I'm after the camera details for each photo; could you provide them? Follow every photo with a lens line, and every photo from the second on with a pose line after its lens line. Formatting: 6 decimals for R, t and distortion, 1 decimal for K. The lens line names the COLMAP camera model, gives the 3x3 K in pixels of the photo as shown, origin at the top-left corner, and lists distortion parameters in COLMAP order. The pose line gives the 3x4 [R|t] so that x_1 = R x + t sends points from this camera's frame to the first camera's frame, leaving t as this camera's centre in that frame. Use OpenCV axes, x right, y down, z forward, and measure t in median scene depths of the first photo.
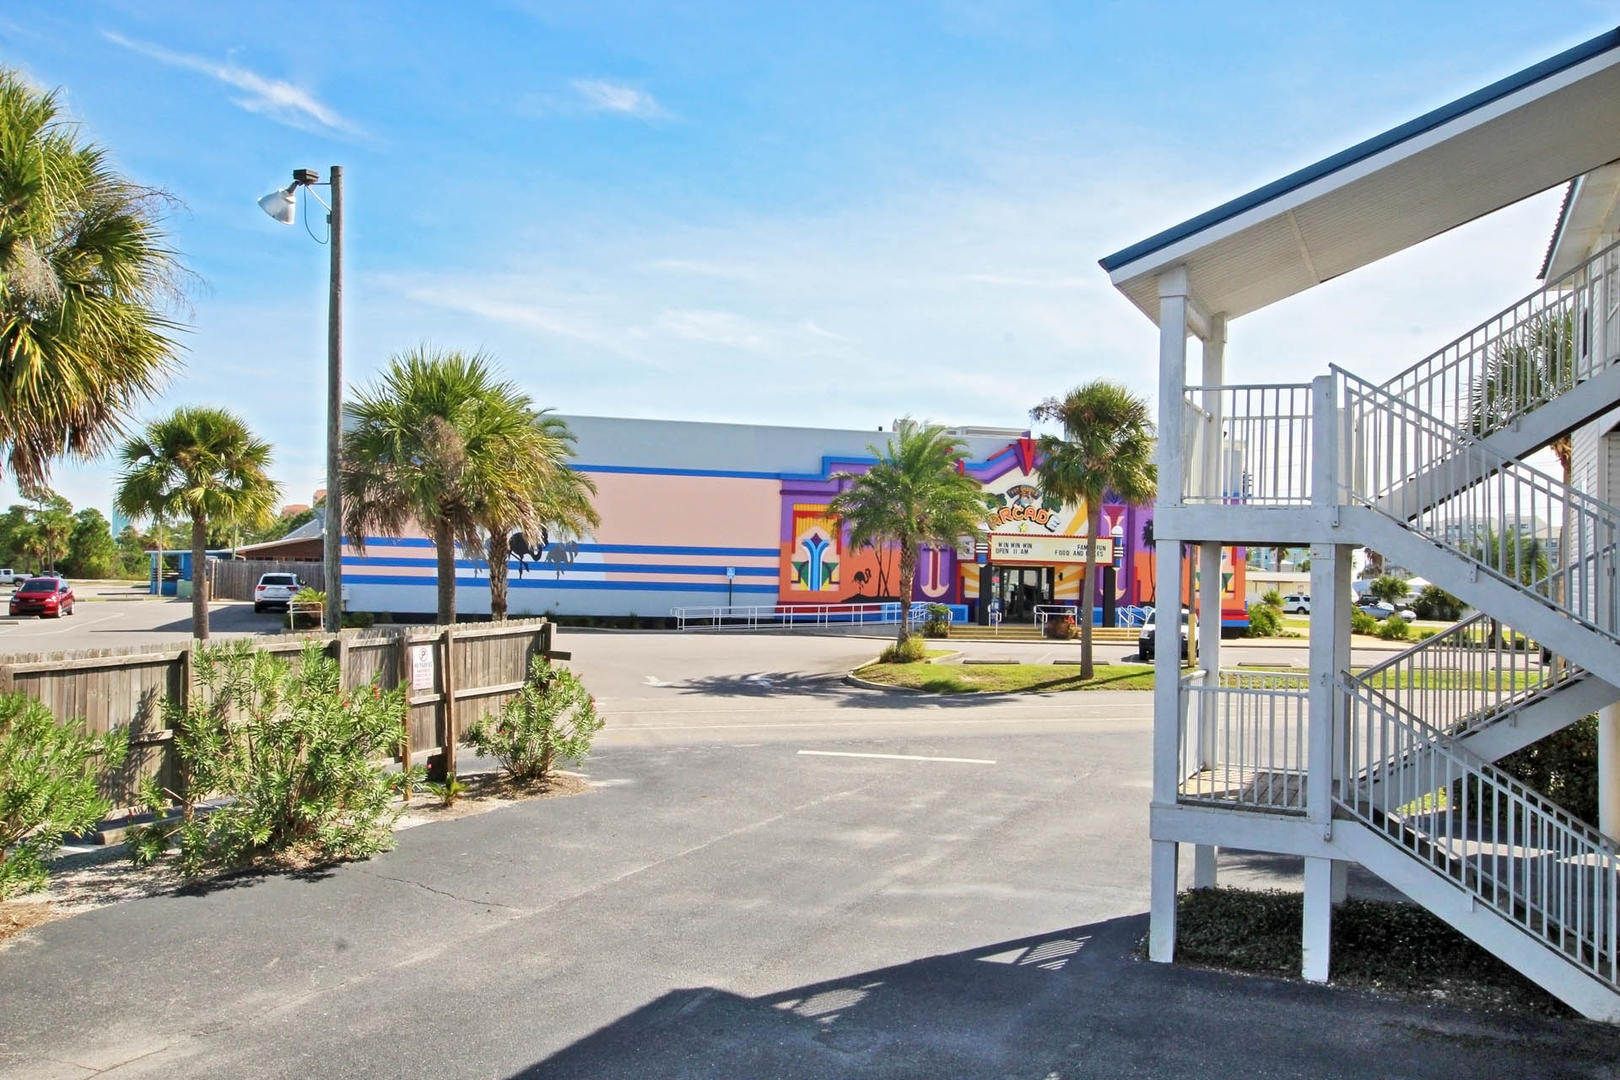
lens RADIAL K [[1414.4, 0, 810.2], [0, 1414.4, 540.8], [0, 0, 1]] dist [0.000542, 0.028412]
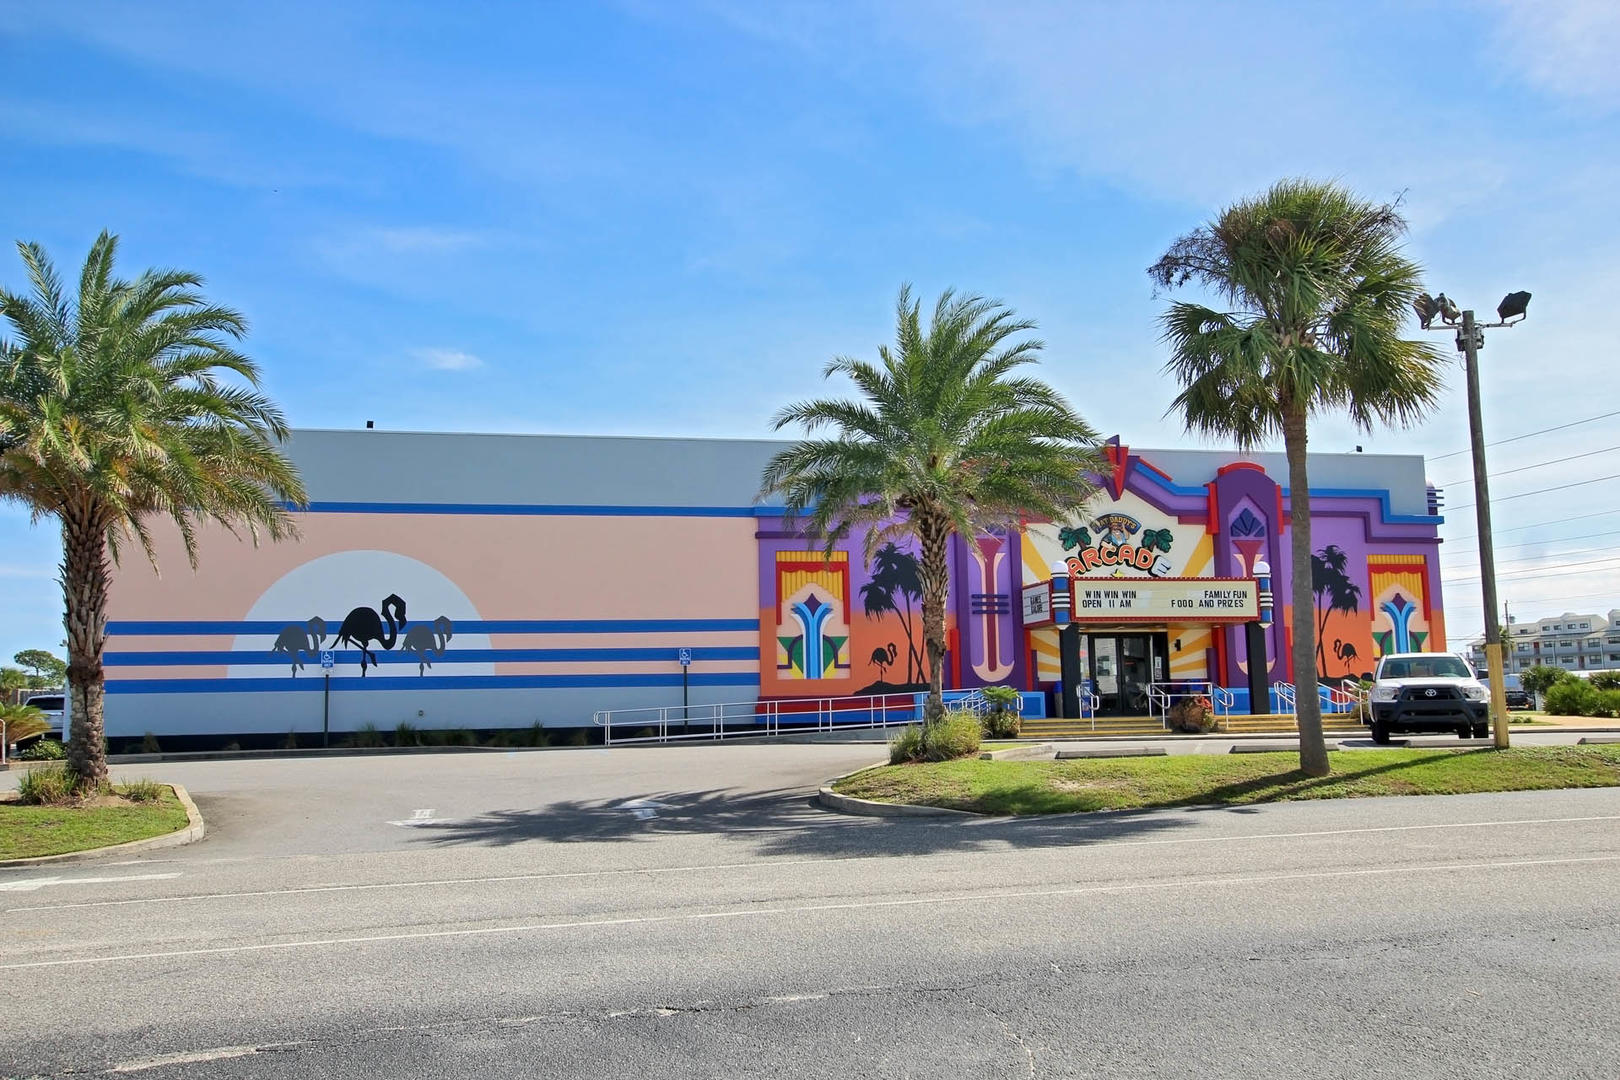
lens RADIAL K [[1340.7, 0, 808.6], [0, 1340.7, 539.2], [0, 0, 1]] dist [-0.017633, -0.002968]
pose [[0.997676, -0.052164, -0.043841, 0.032173], [0.046800, 0.992198, -0.115558, 0.042937], [0.049527, 0.113238, 0.992333, 0.363842]]
